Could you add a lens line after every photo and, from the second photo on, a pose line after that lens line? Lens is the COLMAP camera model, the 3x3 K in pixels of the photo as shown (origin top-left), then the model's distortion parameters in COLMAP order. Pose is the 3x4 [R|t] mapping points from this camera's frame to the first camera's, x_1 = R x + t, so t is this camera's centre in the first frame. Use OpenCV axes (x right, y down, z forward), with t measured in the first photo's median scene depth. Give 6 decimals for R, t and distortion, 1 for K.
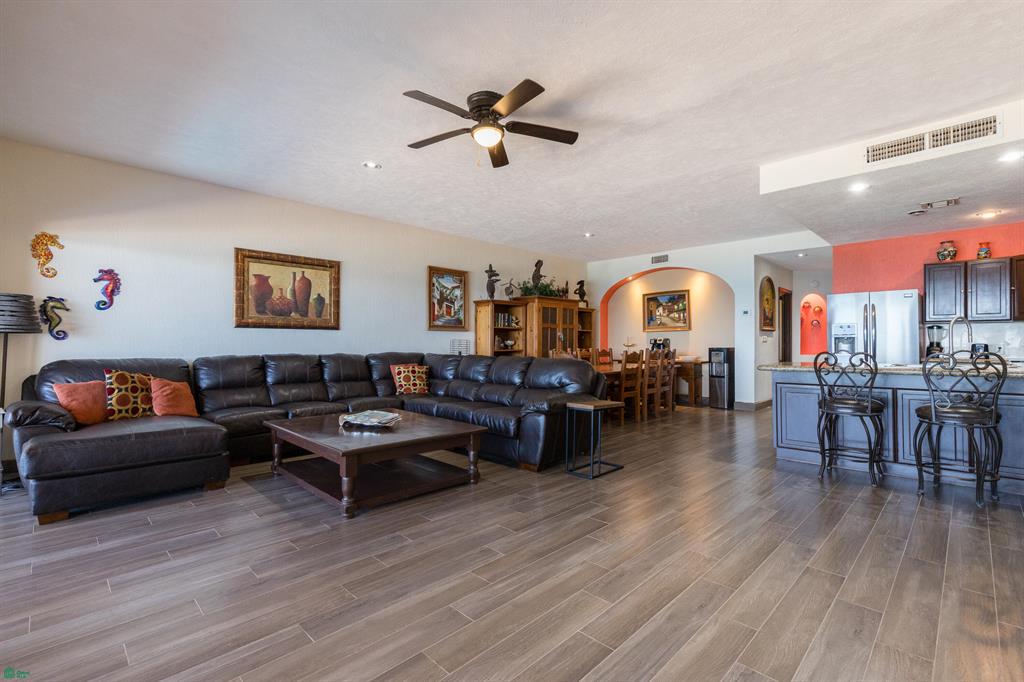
lens RADIAL K [[461.4, 0, 516.5], [0, 461.4, 343.0], [0, 0, 1]] dist [0.008694, -0.001534]
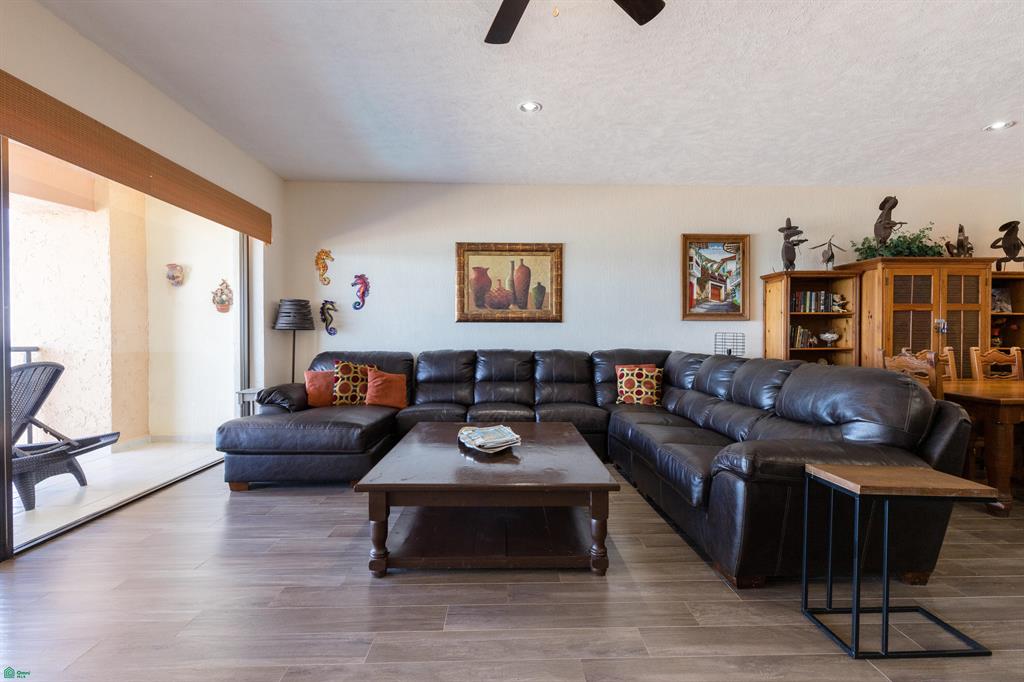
lens RADIAL K [[461.4, 0, 515.9], [0, 461.4, 341.3], [0, 0, 1]] dist [0.008694, -0.001534]
pose [[0.724311, 0.003518, -0.689464, 0.150676], [0.000646, 0.999983, 0.005780, 0.002098], [0.689473, -0.004632, 0.724297, 0.315014]]
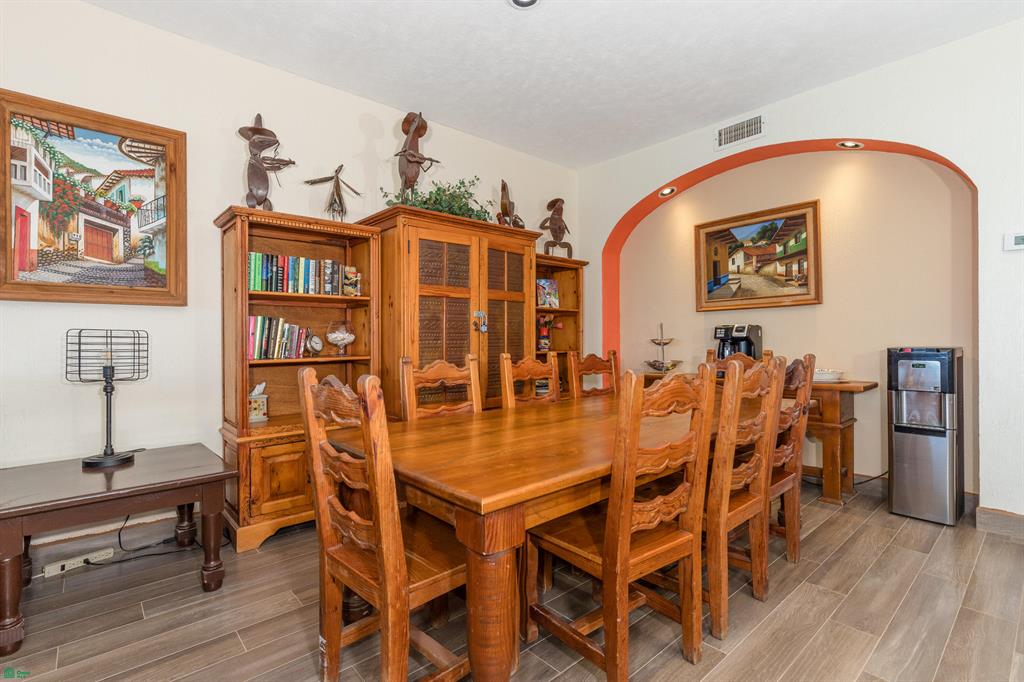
lens RADIAL K [[478.8, 0, 515.3], [0, 478.8, 341.1], [0, 0, 1]] dist [-0.000062, -0.000167]
pose [[0.997427, -0.005191, -0.071500, 0.207535], [0.005691, 0.999961, 0.006782, 0.000448], [0.071462, -0.007171, 0.997418, 0.822249]]
